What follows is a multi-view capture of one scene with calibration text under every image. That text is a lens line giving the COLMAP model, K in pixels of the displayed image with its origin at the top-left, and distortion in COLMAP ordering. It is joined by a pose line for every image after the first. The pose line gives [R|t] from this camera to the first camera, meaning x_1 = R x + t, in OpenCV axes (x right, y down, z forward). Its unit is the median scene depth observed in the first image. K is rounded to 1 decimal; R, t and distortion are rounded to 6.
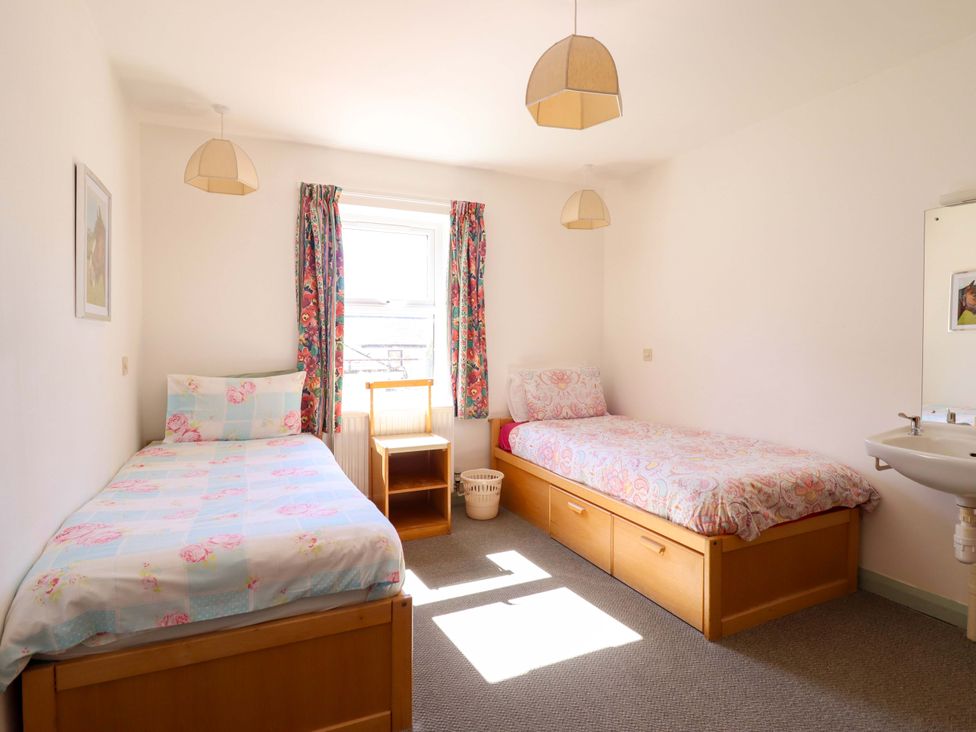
lens RADIAL K [[536.8, 0, 490.0], [0, 536.8, 353.8], [0, 0, 1]] dist [-0.003145, 0.000514]
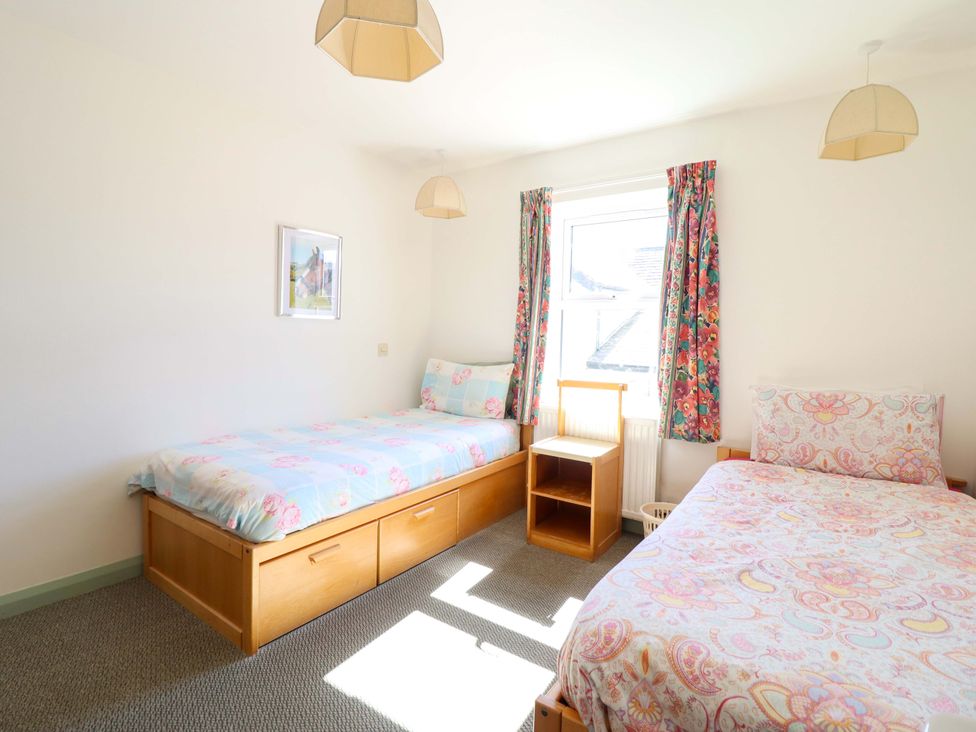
lens RADIAL K [[503.6, 0, 488.7], [0, 503.6, 352.3], [0, 0, 1]] dist [0.000160, -0.014537]
pose [[0.500291, 0.046337, -0.864616, 0.502513], [-0.044654, 0.998619, 0.027681, -0.016630], [0.864705, 0.024760, 0.501670, 0.419872]]
